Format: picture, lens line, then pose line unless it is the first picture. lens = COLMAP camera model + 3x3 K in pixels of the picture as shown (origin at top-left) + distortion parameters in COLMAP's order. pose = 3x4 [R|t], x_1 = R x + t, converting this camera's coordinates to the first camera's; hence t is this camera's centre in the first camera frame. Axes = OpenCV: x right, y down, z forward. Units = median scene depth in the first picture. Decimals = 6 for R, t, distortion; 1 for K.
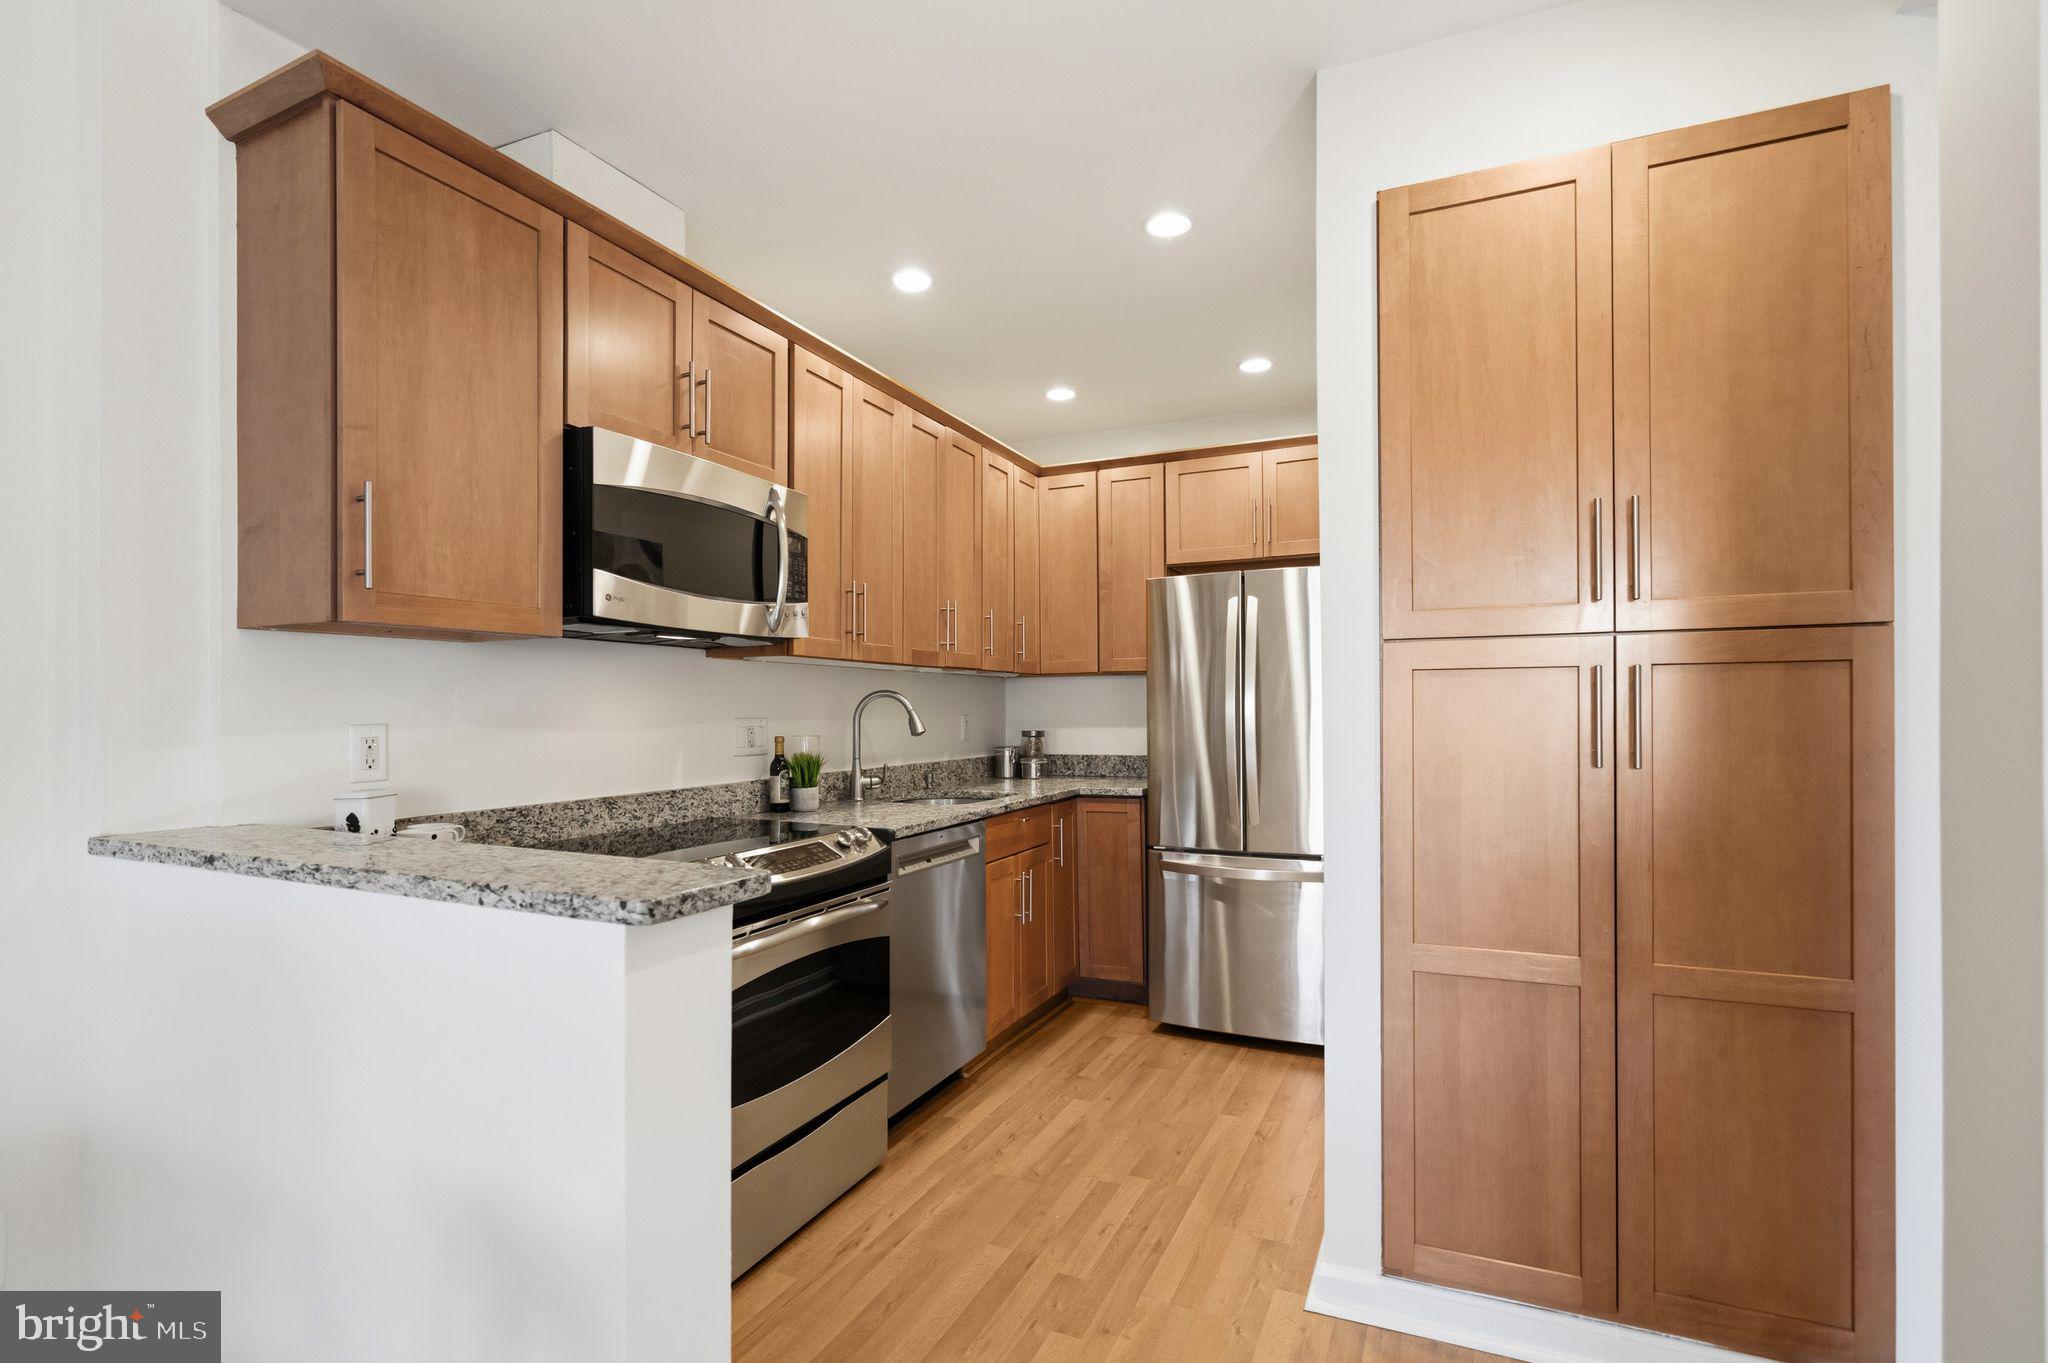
lens RADIAL K [[969.2, 0, 1016.4], [0, 969.2, 687.9], [0, 0, 1]] dist [0.000989, 0.000209]
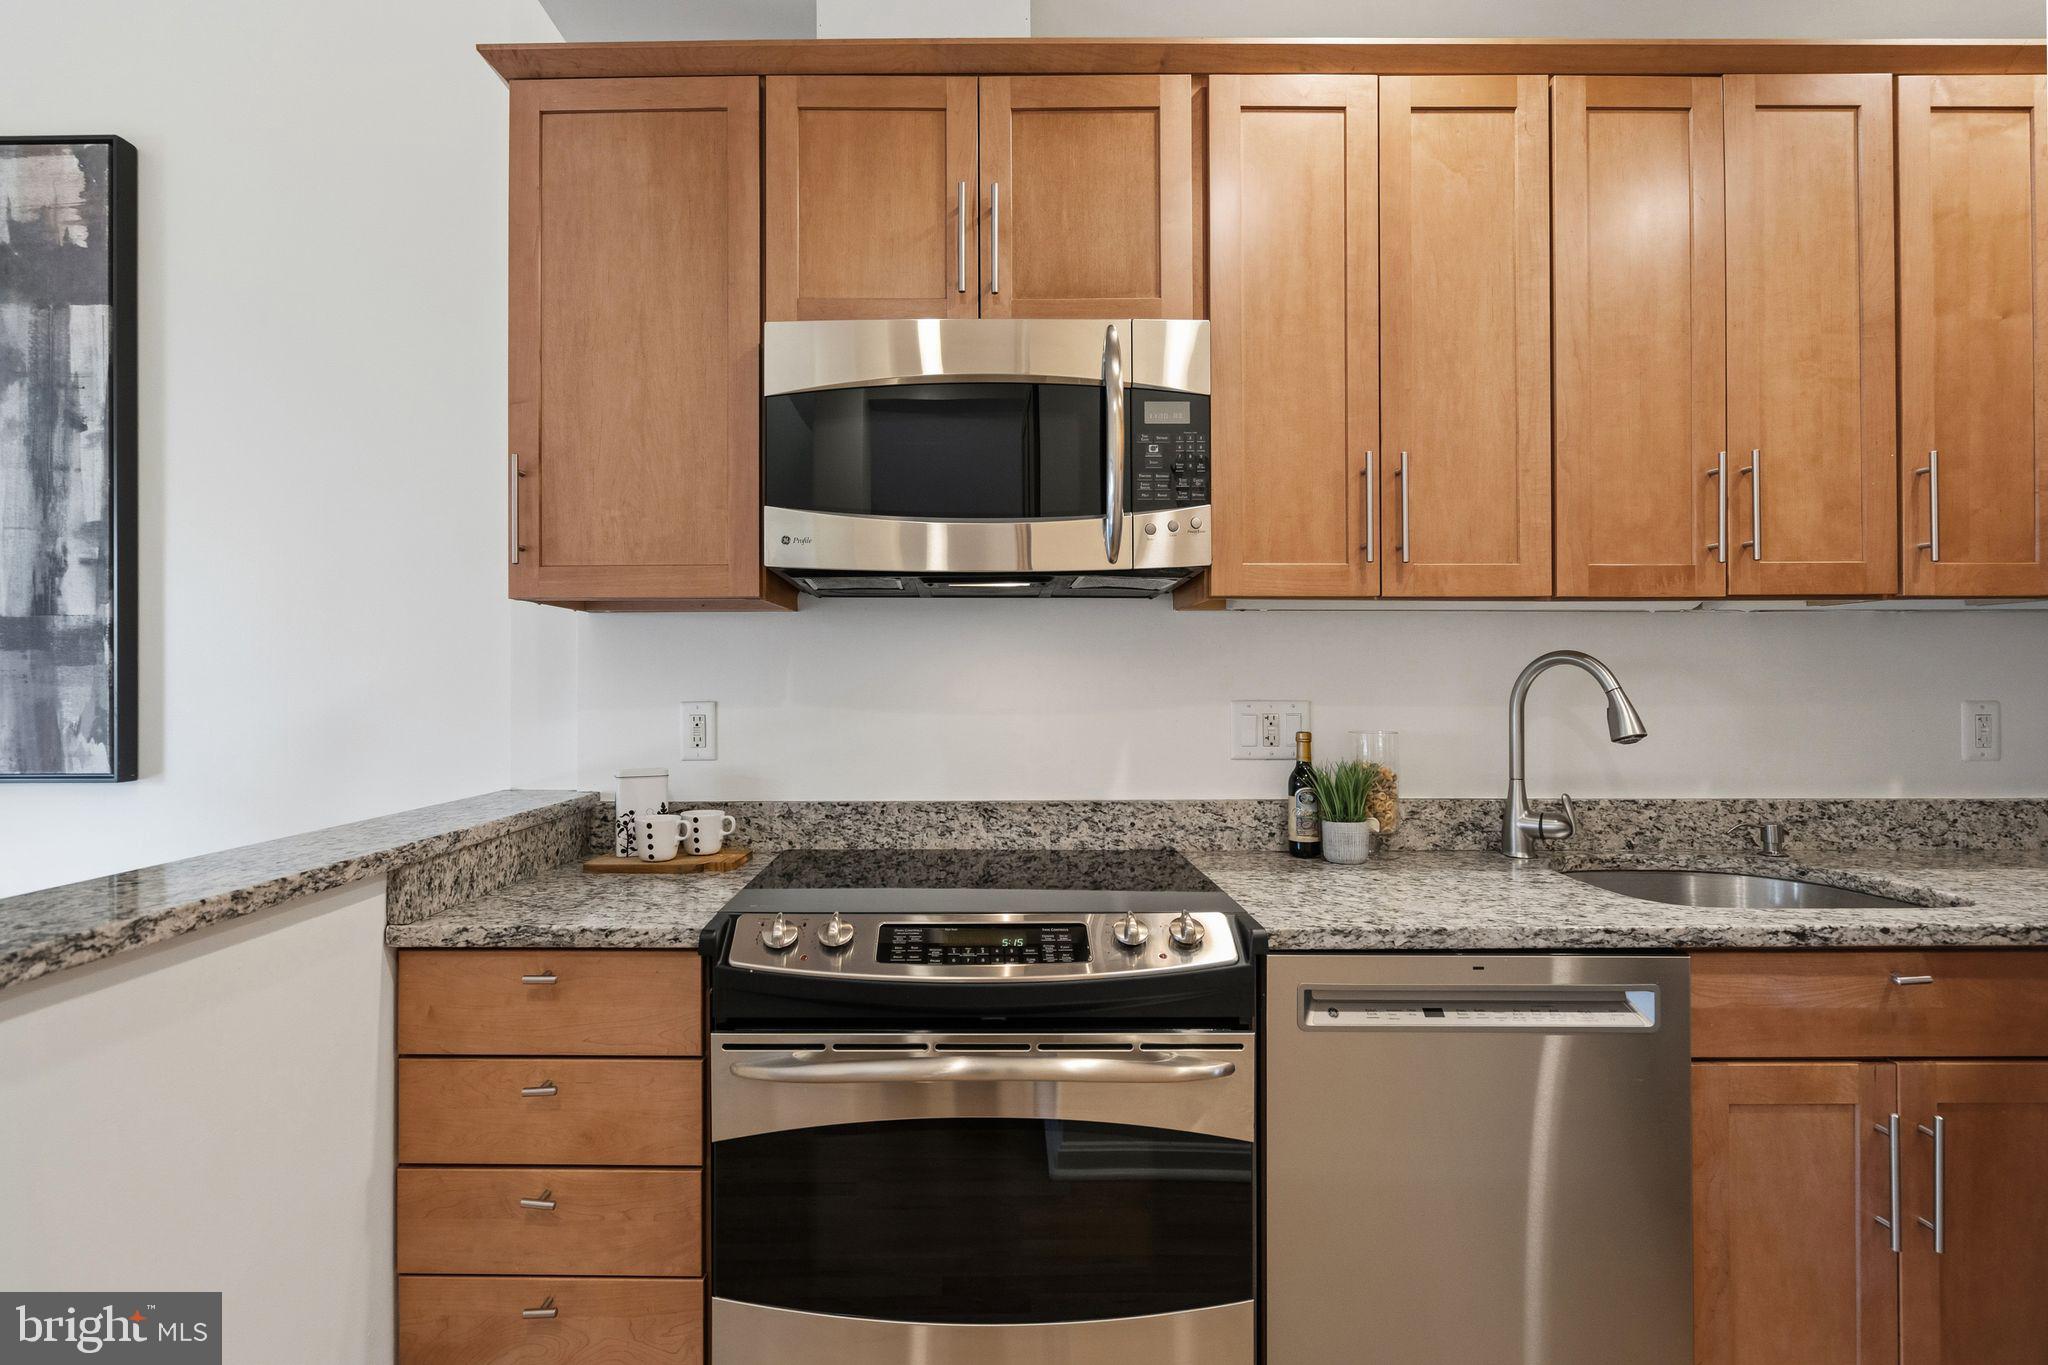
lens RADIAL K [[984.1, 0, 1023.9], [0, 984.1, 659.7], [0, 0, 1]] dist [0.000267, 0.000212]
pose [[0.414314, -0.020200, -0.909910, 0.275206], [0.019337, 0.999723, -0.013389, 0.011079], [0.909929, -0.012048, 0.414590, 0.655158]]
